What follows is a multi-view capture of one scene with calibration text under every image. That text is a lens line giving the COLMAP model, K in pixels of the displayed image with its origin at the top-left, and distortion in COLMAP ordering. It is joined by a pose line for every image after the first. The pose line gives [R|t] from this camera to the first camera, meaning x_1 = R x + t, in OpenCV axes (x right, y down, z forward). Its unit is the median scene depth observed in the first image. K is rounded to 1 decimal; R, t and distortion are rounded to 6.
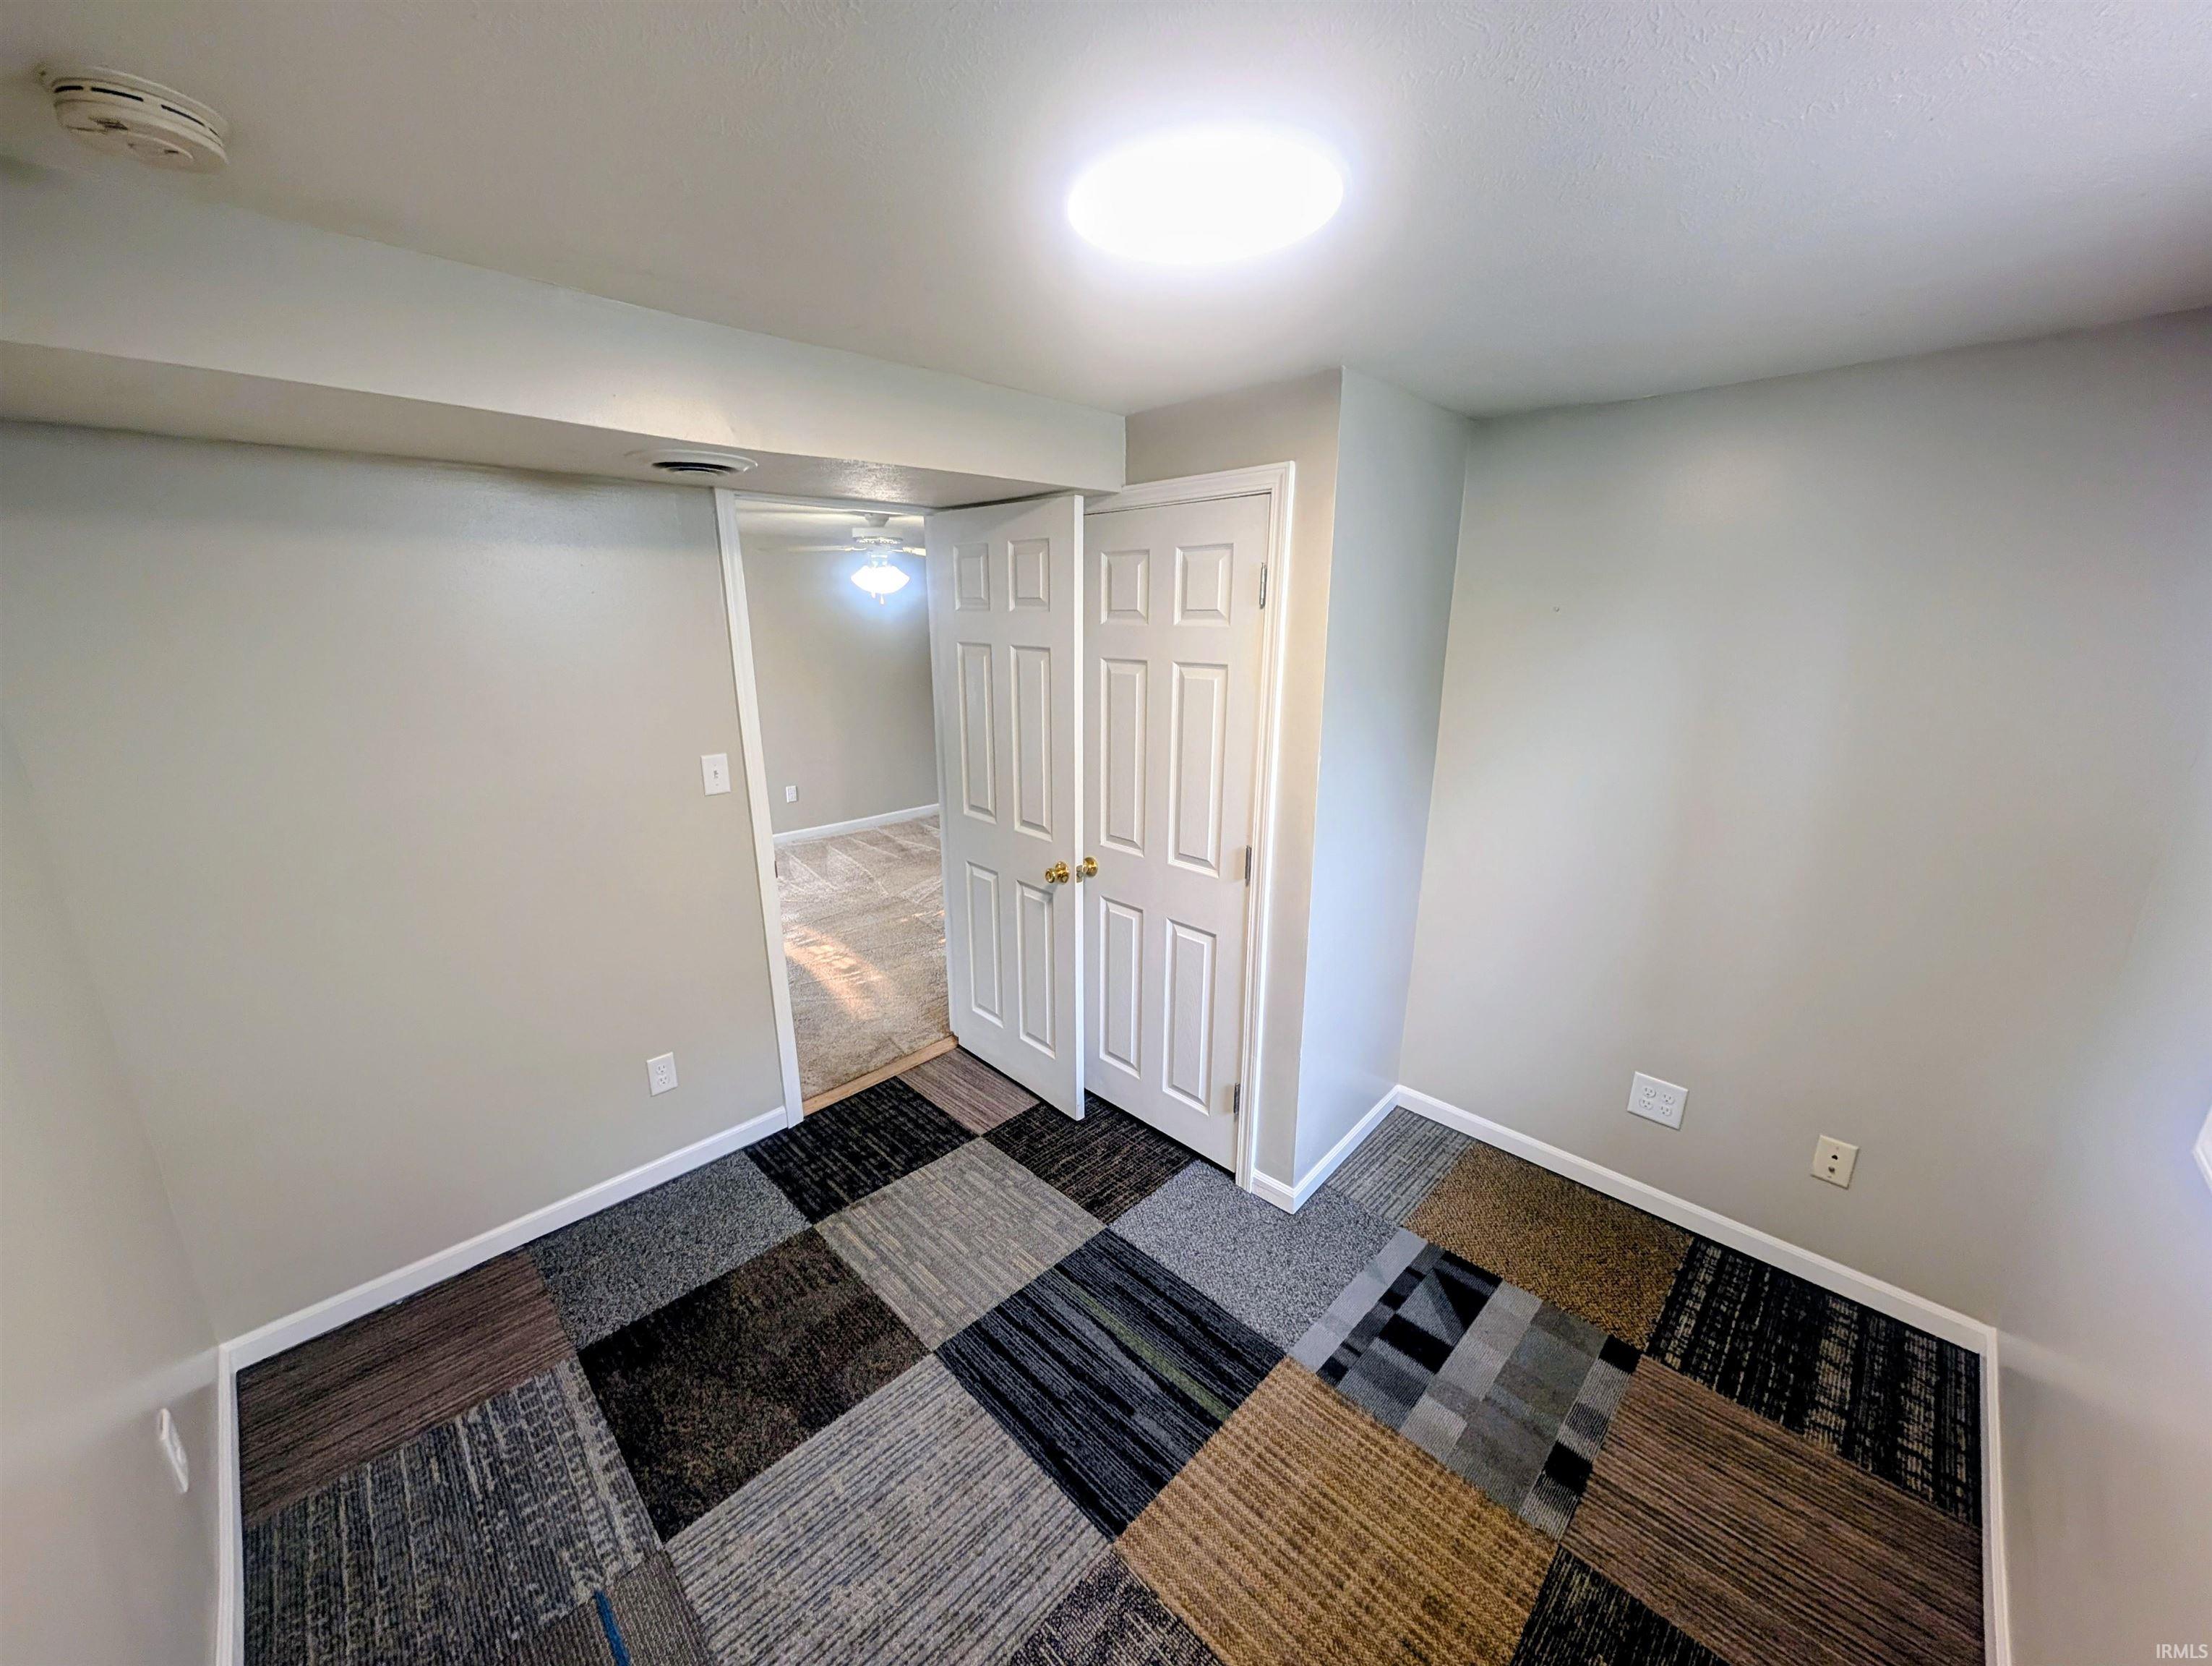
lens RADIAL K [[835.9, 0, 1099.5], [0, 835.9, 830.6], [0, 0, 1]] dist [-0.000229, 0.000127]
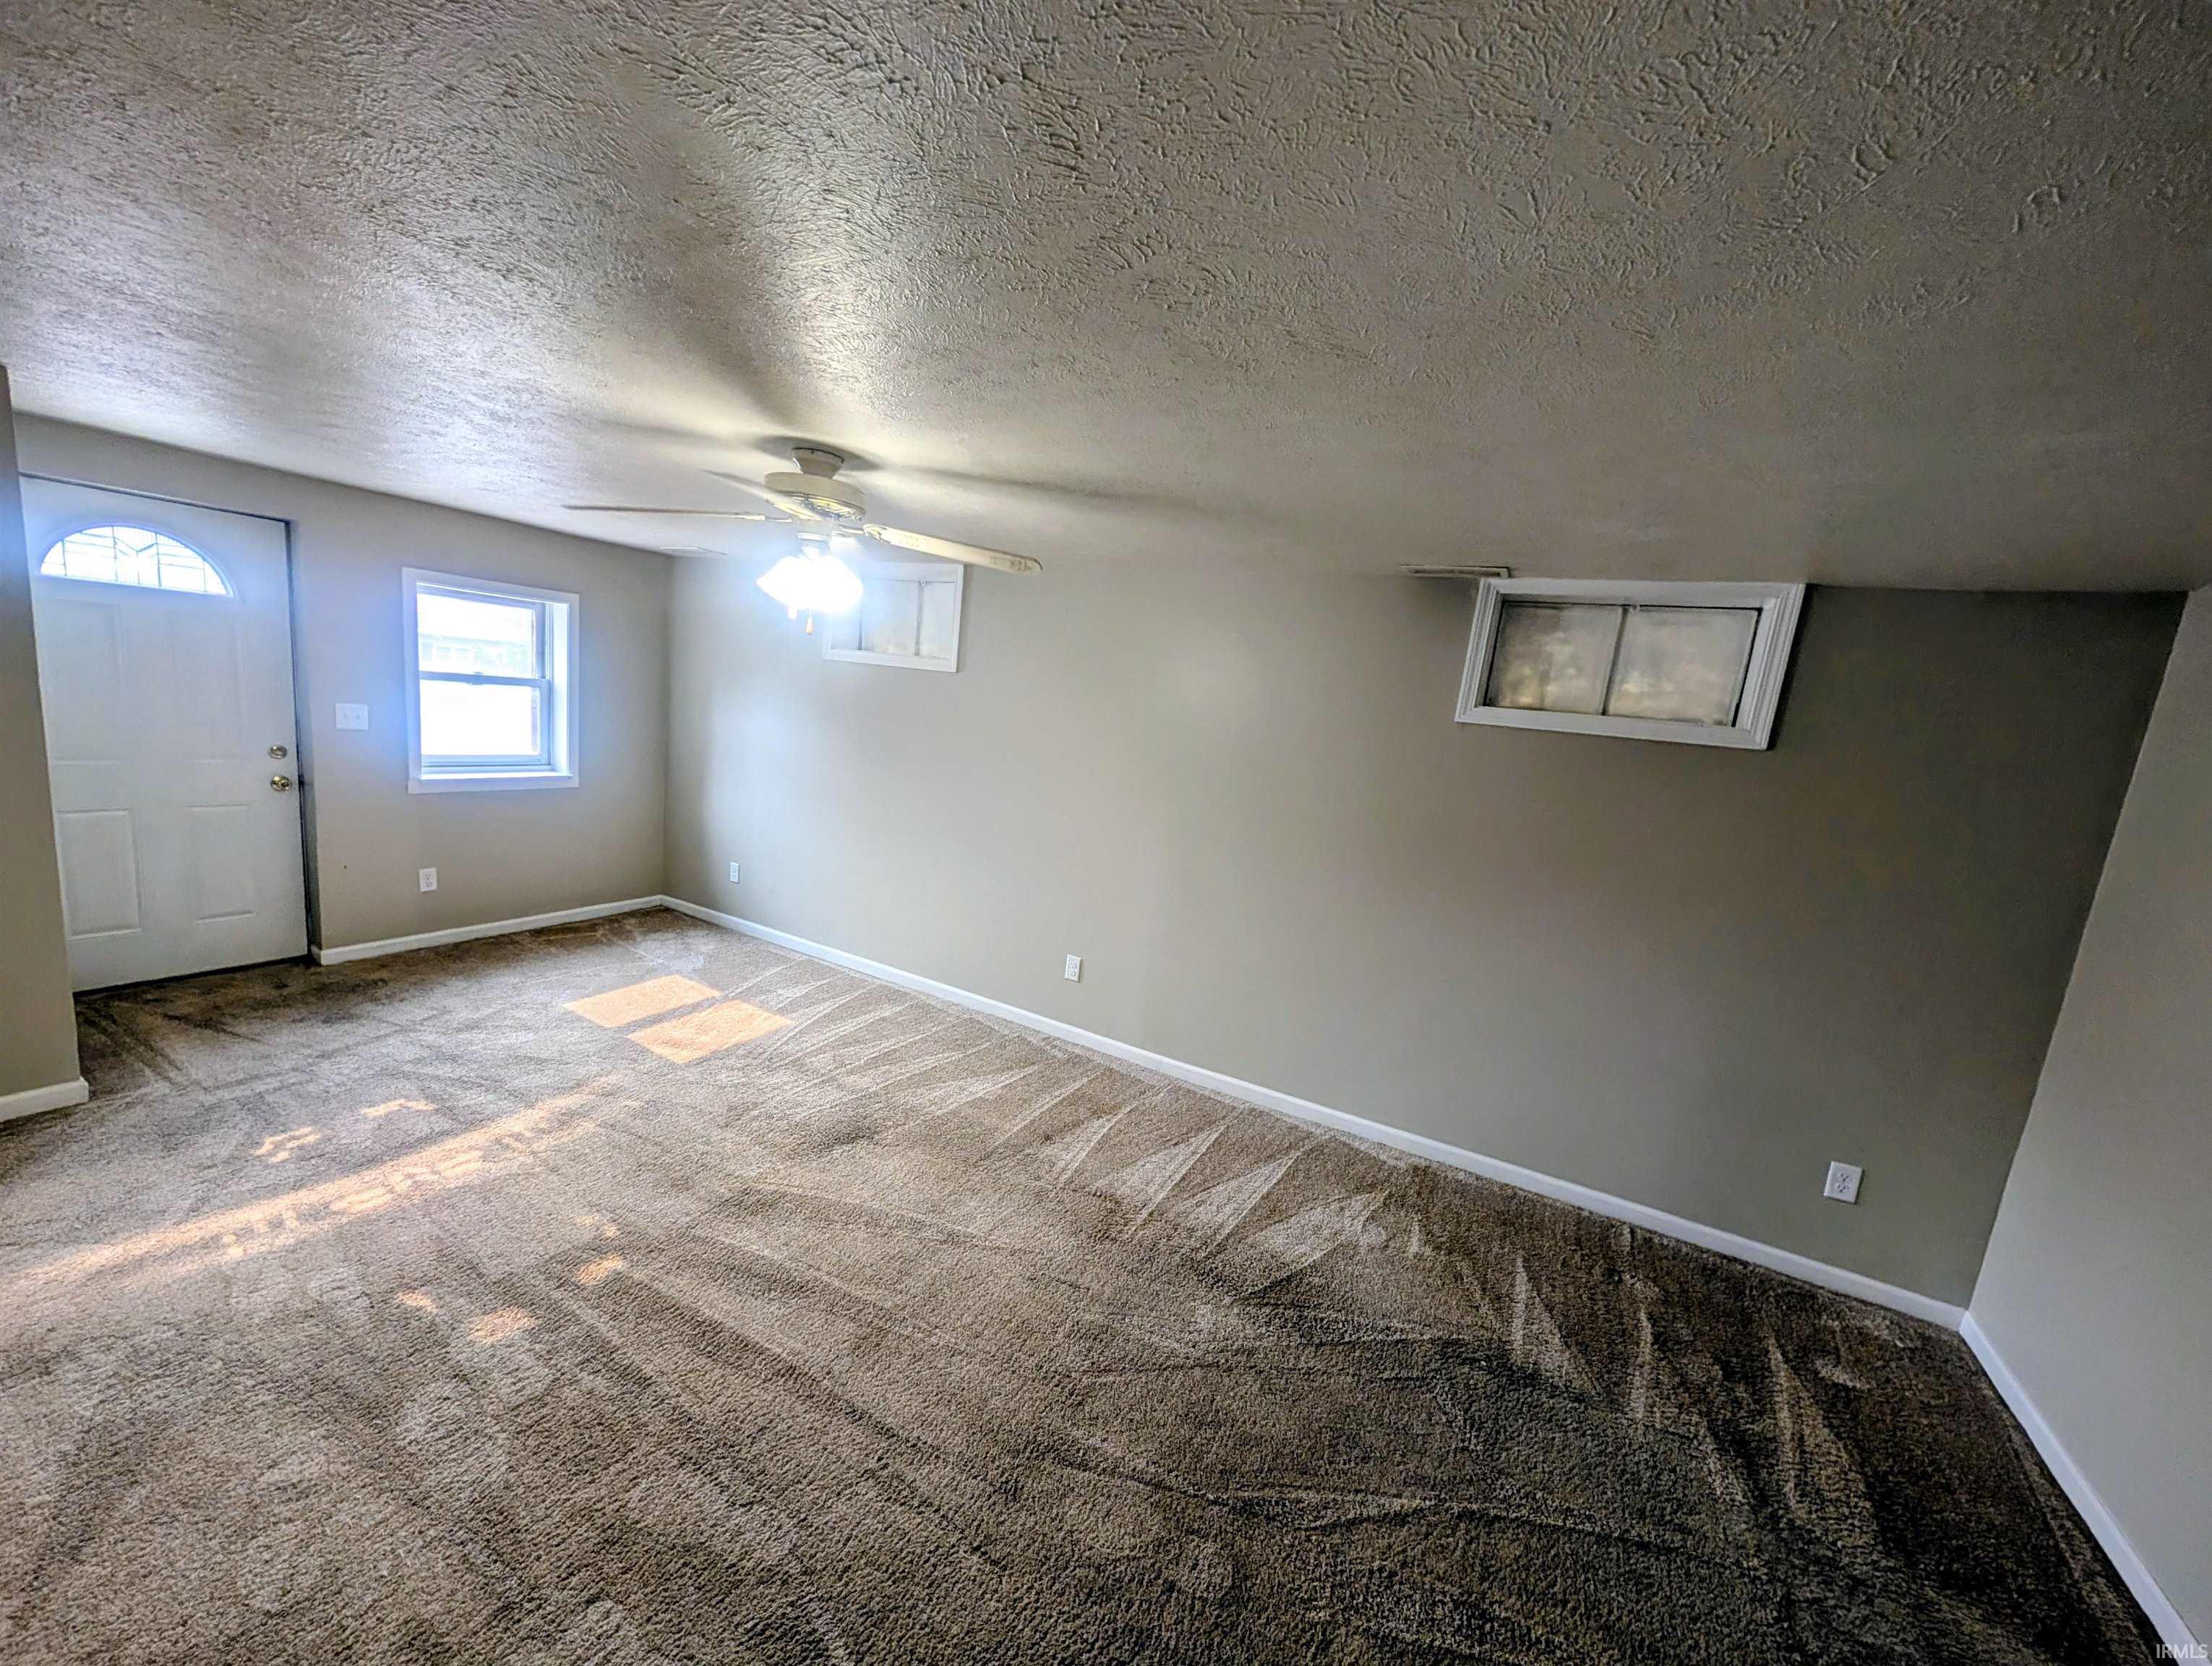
lens RADIAL K [[835.9, 0, 1099.5], [0, 835.9, 830.6], [0, 0, 1]] dist [-0.000229, 0.000127]
pose [[0.267719, 0.173646, -0.947720, 0.255941], [-0.338873, 0.937750, 0.076092, -0.227908], [0.901938, 0.300785, 0.309897, 0.912347]]
